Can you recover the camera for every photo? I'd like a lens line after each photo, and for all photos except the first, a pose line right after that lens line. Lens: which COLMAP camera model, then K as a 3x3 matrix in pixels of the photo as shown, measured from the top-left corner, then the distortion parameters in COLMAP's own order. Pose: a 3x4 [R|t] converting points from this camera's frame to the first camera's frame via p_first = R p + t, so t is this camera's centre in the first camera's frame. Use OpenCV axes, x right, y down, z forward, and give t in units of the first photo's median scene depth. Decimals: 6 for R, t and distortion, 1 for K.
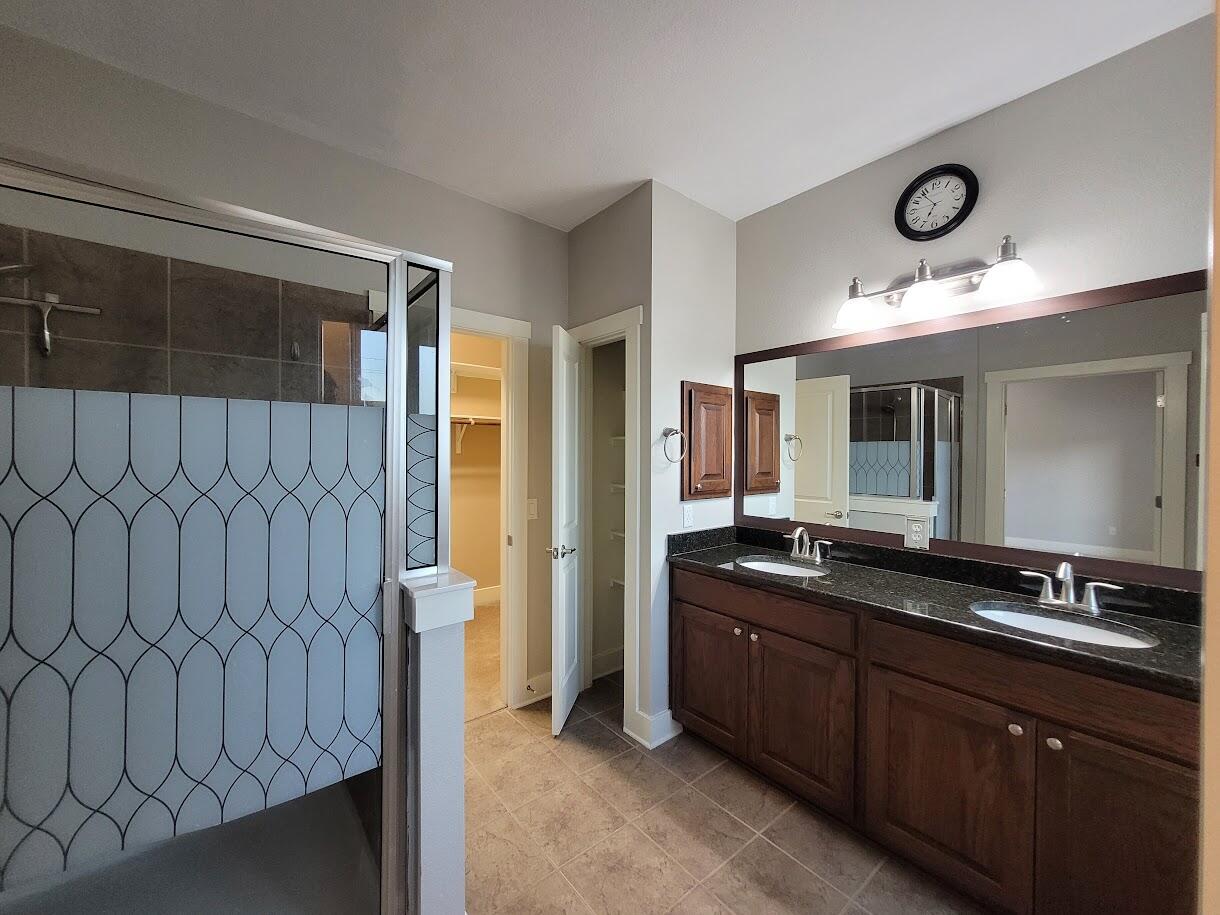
lens RADIAL K [[479.3, 0, 604.2], [0, 479.3, 459.6], [0, 0, 1]] dist [0.019887, -0.000087]
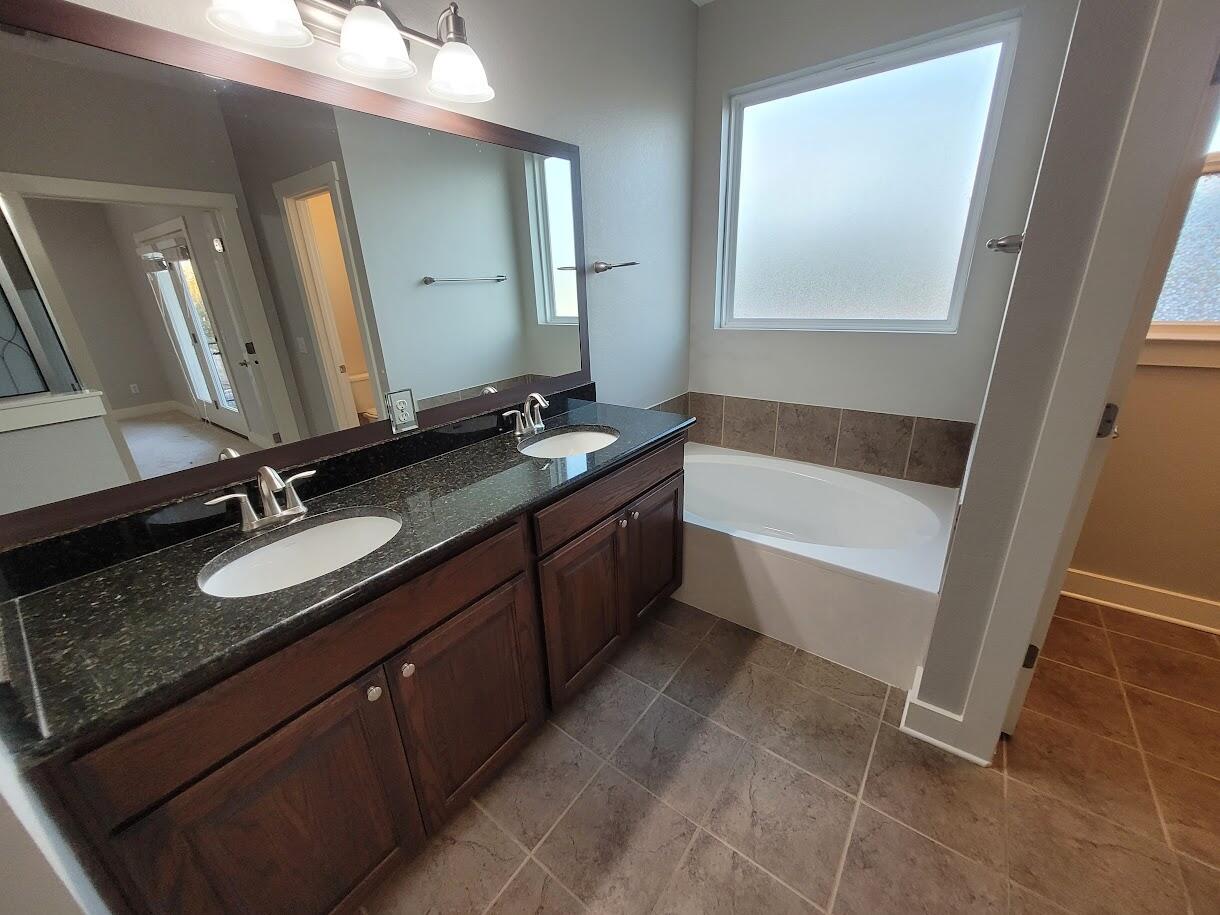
lens RADIAL K [[479.3, 0, 604.2], [0, 479.3, 459.6], [0, 0, 1]] dist [0.019887, -0.000087]
pose [[-0.222594, -0.338467, 0.914271, -0.165564], [0.063881, 0.930720, 0.360109, -0.035292], [-0.972816, 0.138563, -0.185551, 0.911991]]
